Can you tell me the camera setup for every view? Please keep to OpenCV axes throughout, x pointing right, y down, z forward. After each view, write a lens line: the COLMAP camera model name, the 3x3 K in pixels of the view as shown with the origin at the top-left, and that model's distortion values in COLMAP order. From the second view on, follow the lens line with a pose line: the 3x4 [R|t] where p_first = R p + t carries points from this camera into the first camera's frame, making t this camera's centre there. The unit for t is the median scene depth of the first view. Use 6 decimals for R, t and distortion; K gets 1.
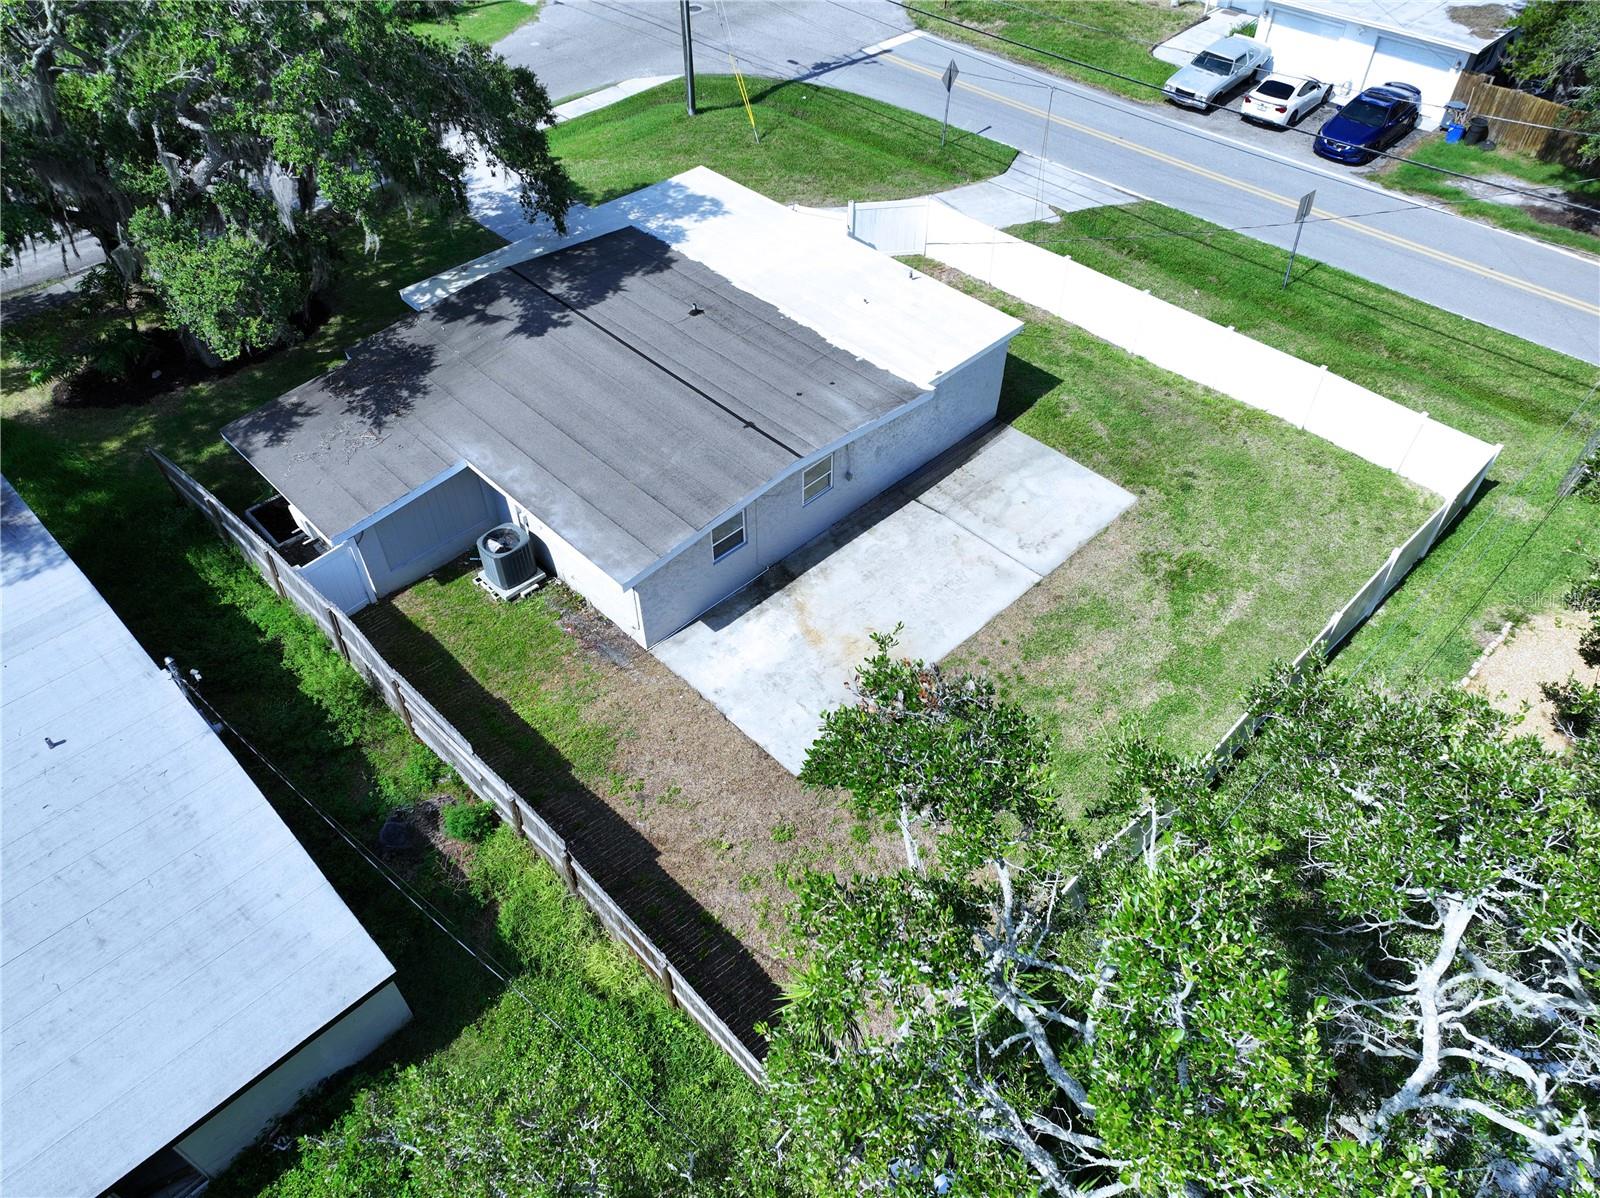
lens RADIAL K [[1064.4, 0, 800.0], [0, 1064.4, 599.0], [0, 0, 1]] dist [0.016967, 0.000364]
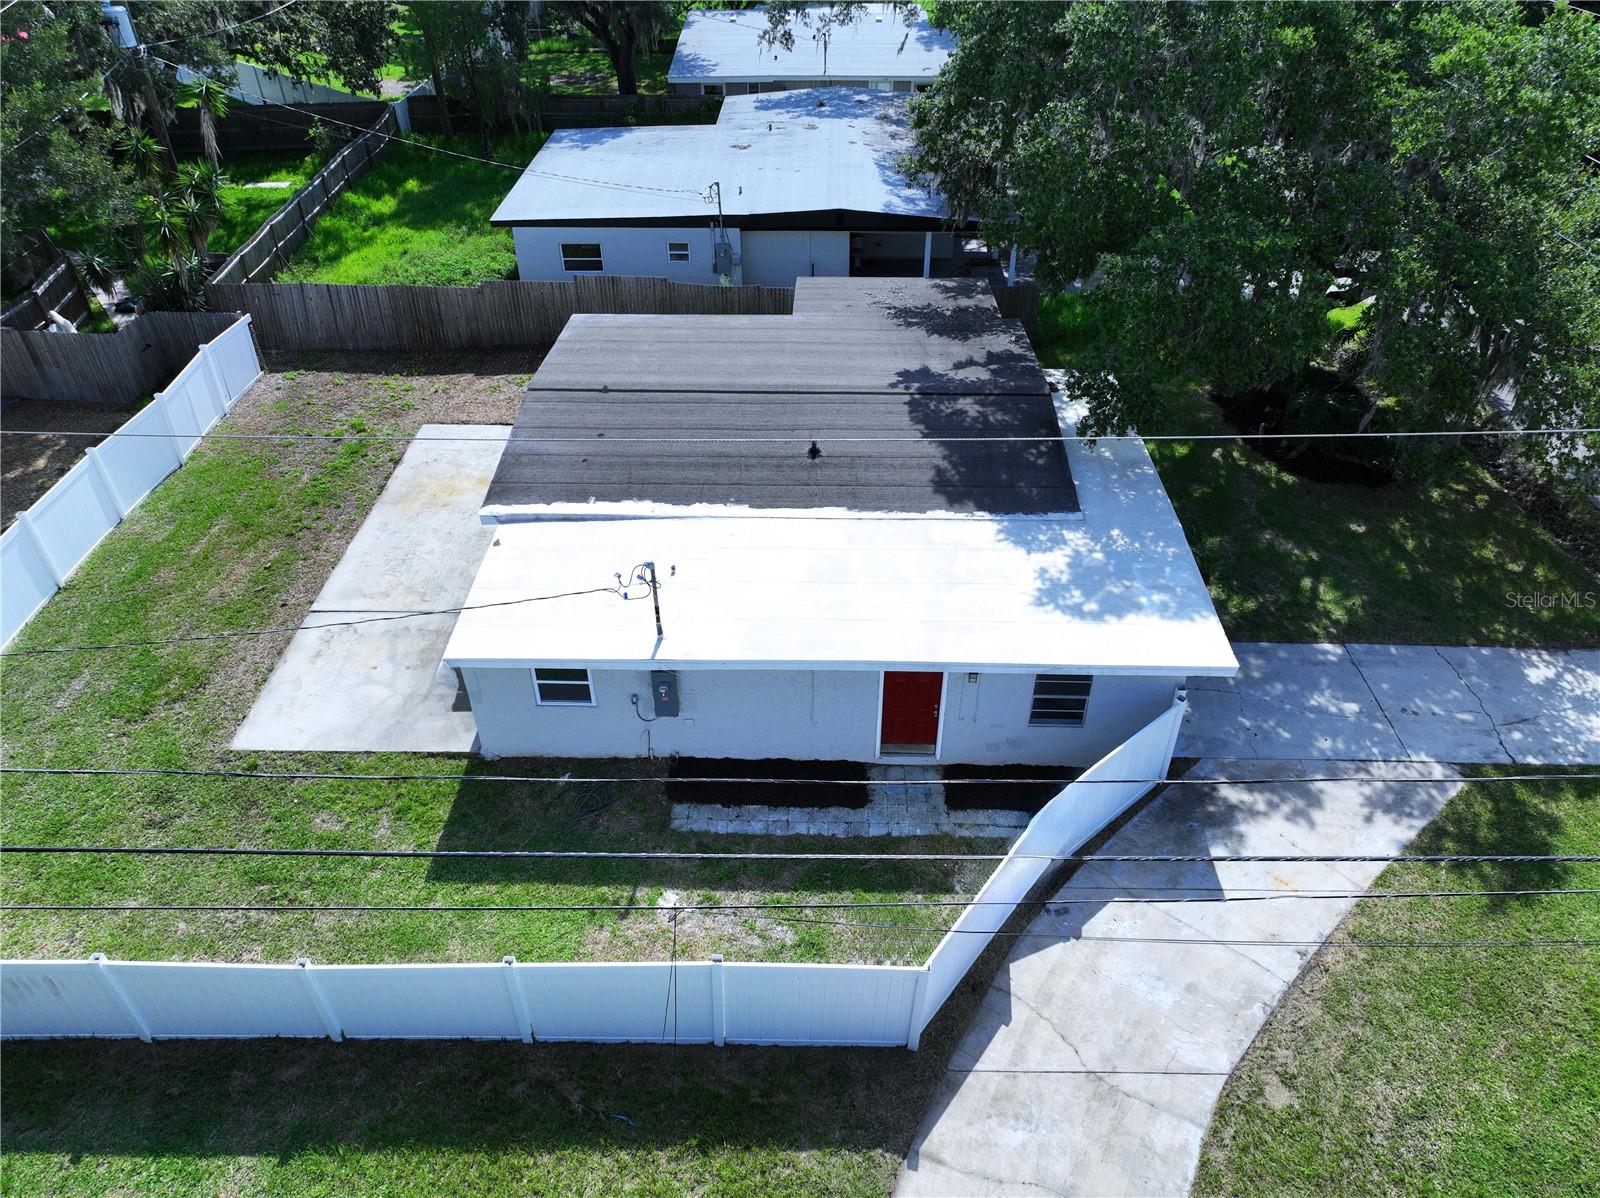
lens RADIAL K [[1156.7, 0, 800.0], [0, 1156.7, 599.0], [0, 0, 1]] dist [-0.006129, 0.001111]
pose [[-0.724271, 0.412421, -0.552576, 0.423262], [-0.498514, 0.240443, 0.832869, -0.945065], [0.476356, 0.878690, 0.031451, 1.063634]]
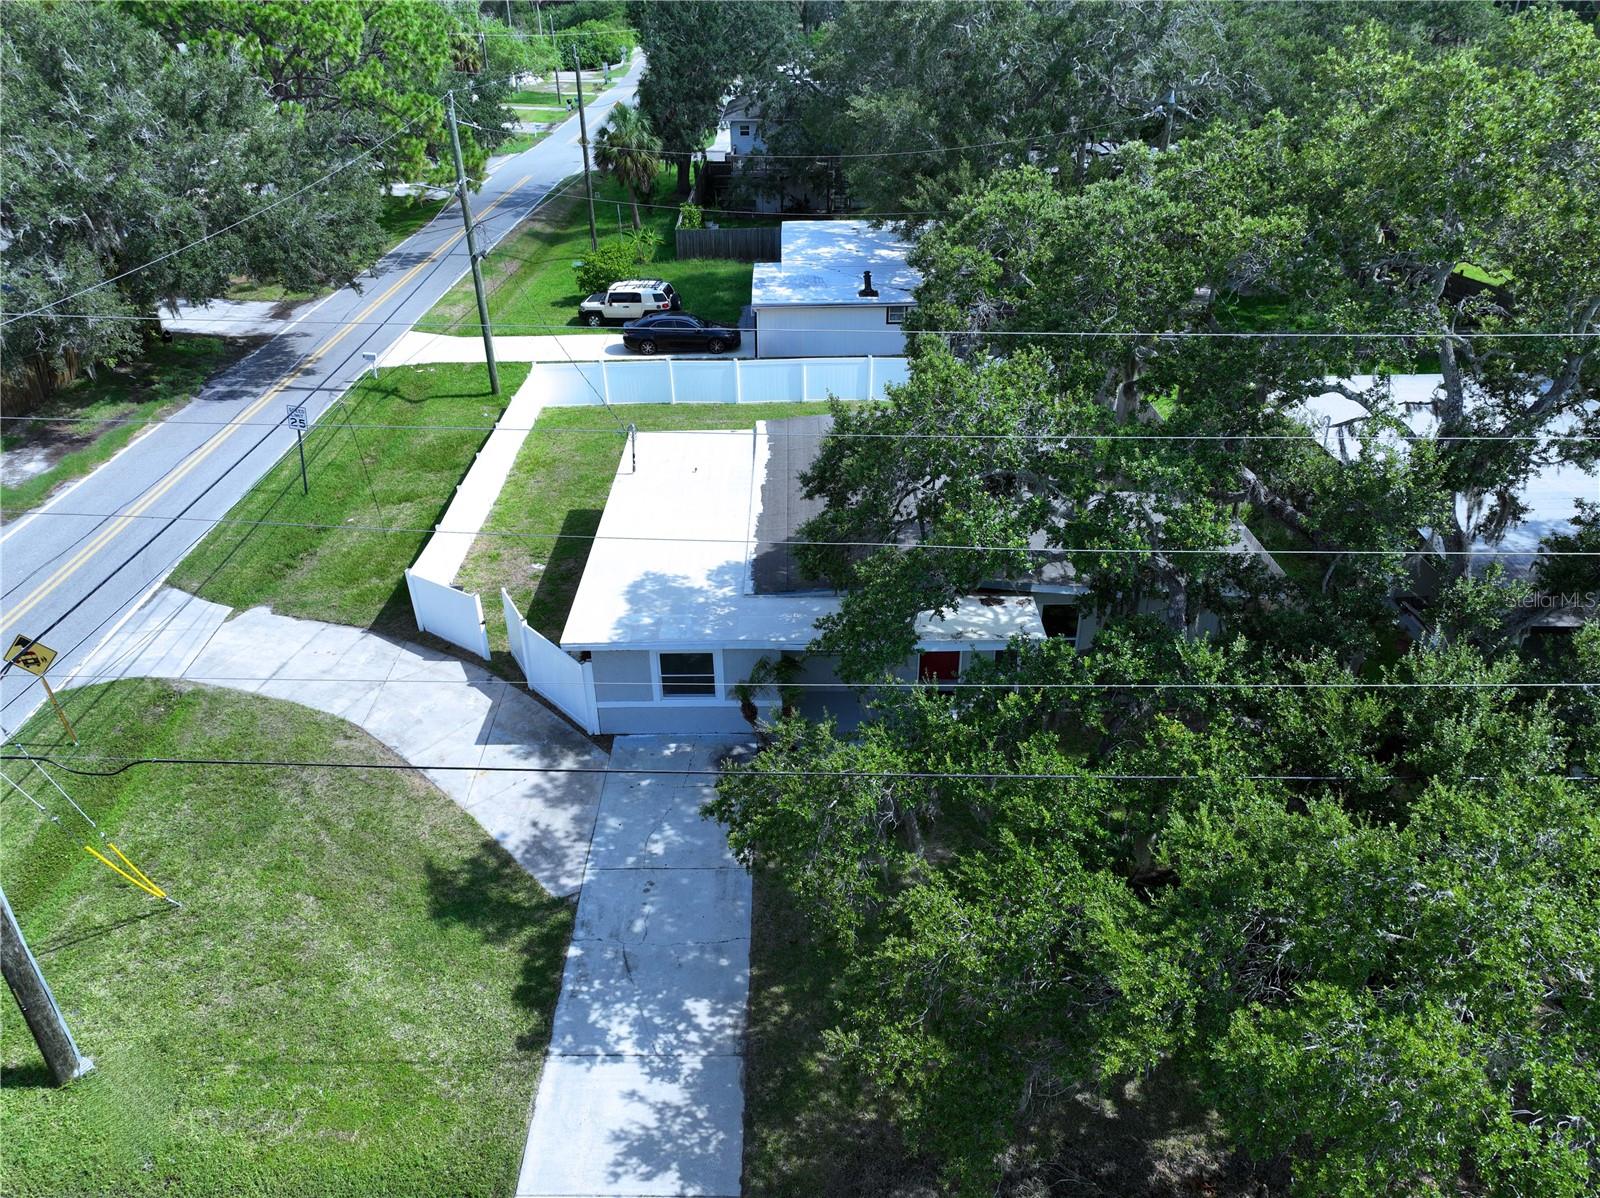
lens RADIAL K [[1156.7, 0, 800.0], [0, 1156.7, 599.0], [0, 0, 1]] dist [-0.006129, 0.001111]
pose [[-0.711756, -0.358887, 0.603825, -0.799671], [0.498601, 0.347371, 0.794186, -1.151497], [-0.494774, 0.866334, -0.068302, 1.181955]]
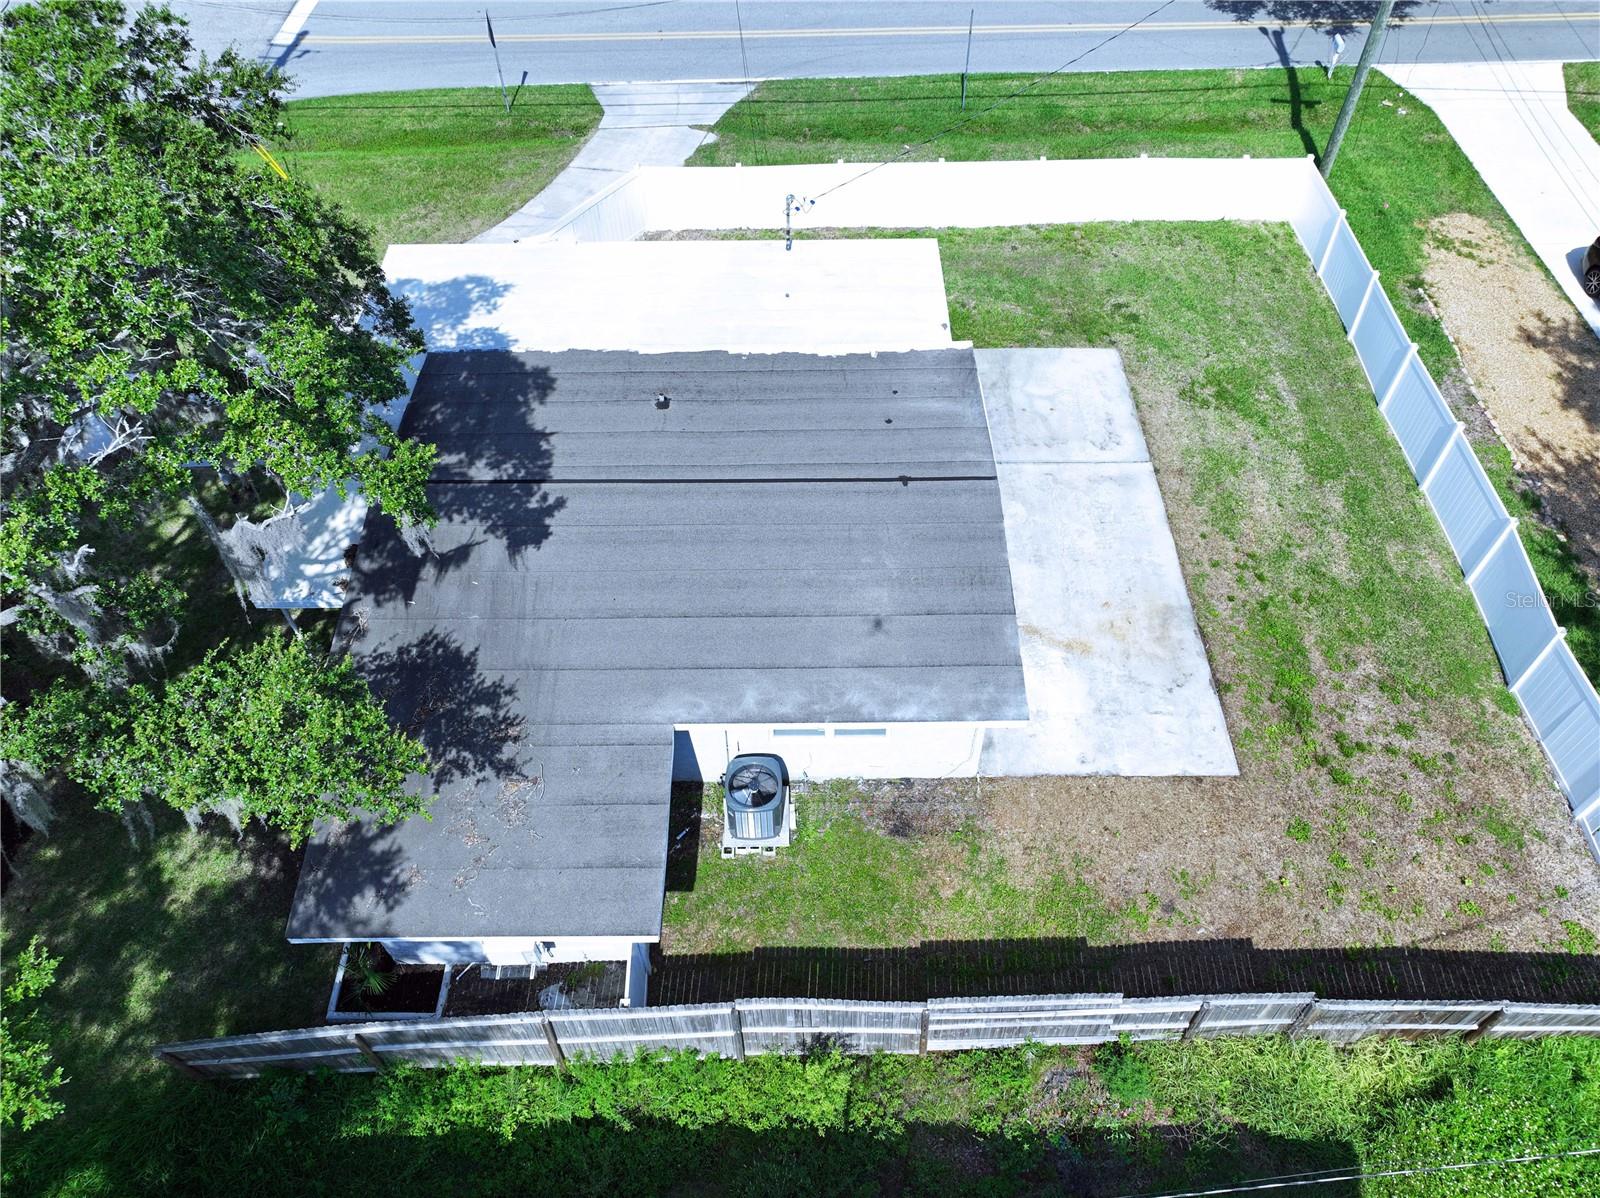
lens RADIAL K [[1124.9, 0, 800.0], [0, 1124.9, 599.0], [0, 0, 1]] dist [0.002788, 0.005263]
pose [[0.703058, -0.558997, 0.439582, -0.463017], [0.528075, 0.824392, 0.203750, -0.266968], [-0.476284, 0.088884, 0.874788, 0.257813]]
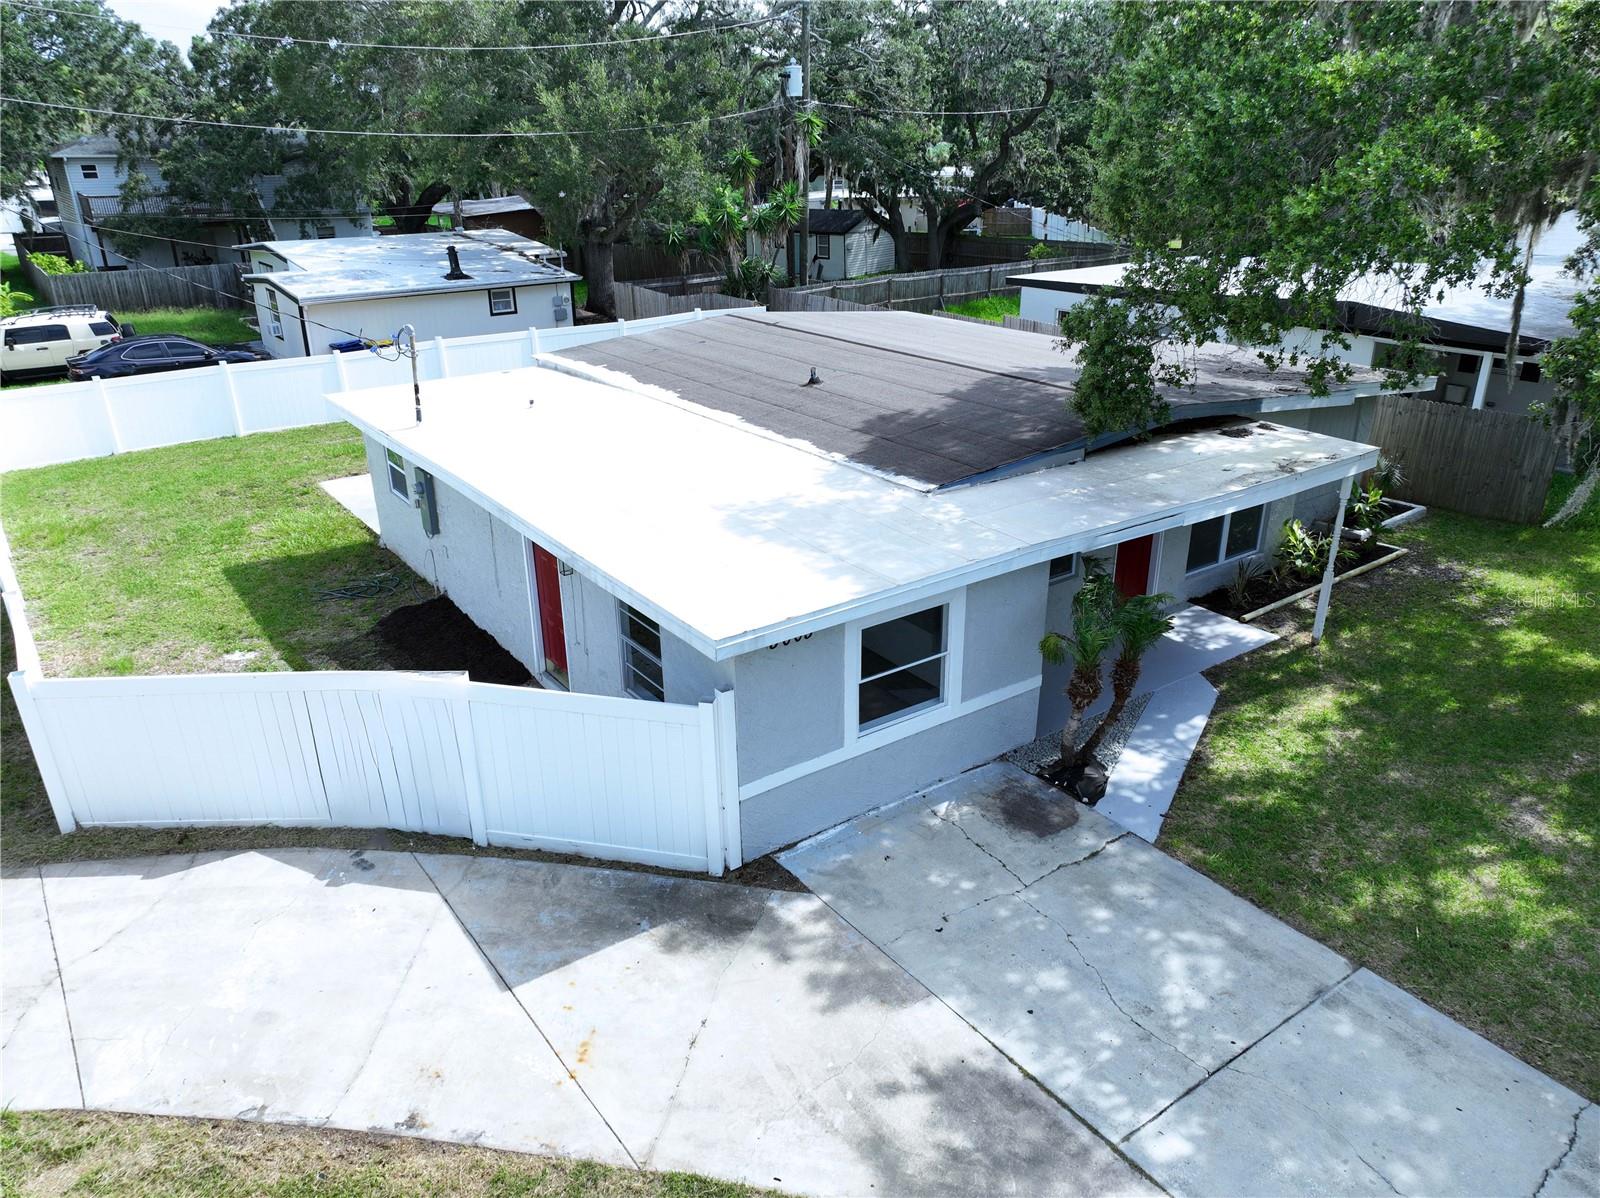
lens RADIAL K [[1124.9, 0, 800.0], [0, 1124.9, 599.0], [0, 0, 1]] dist [0.002788, 0.005263]
pose [[-0.987888, -0.073723, 0.136535, -0.191500], [0.099417, 0.374862, 0.921735, -0.833183], [-0.119135, 0.924145, -0.362992, 1.358394]]
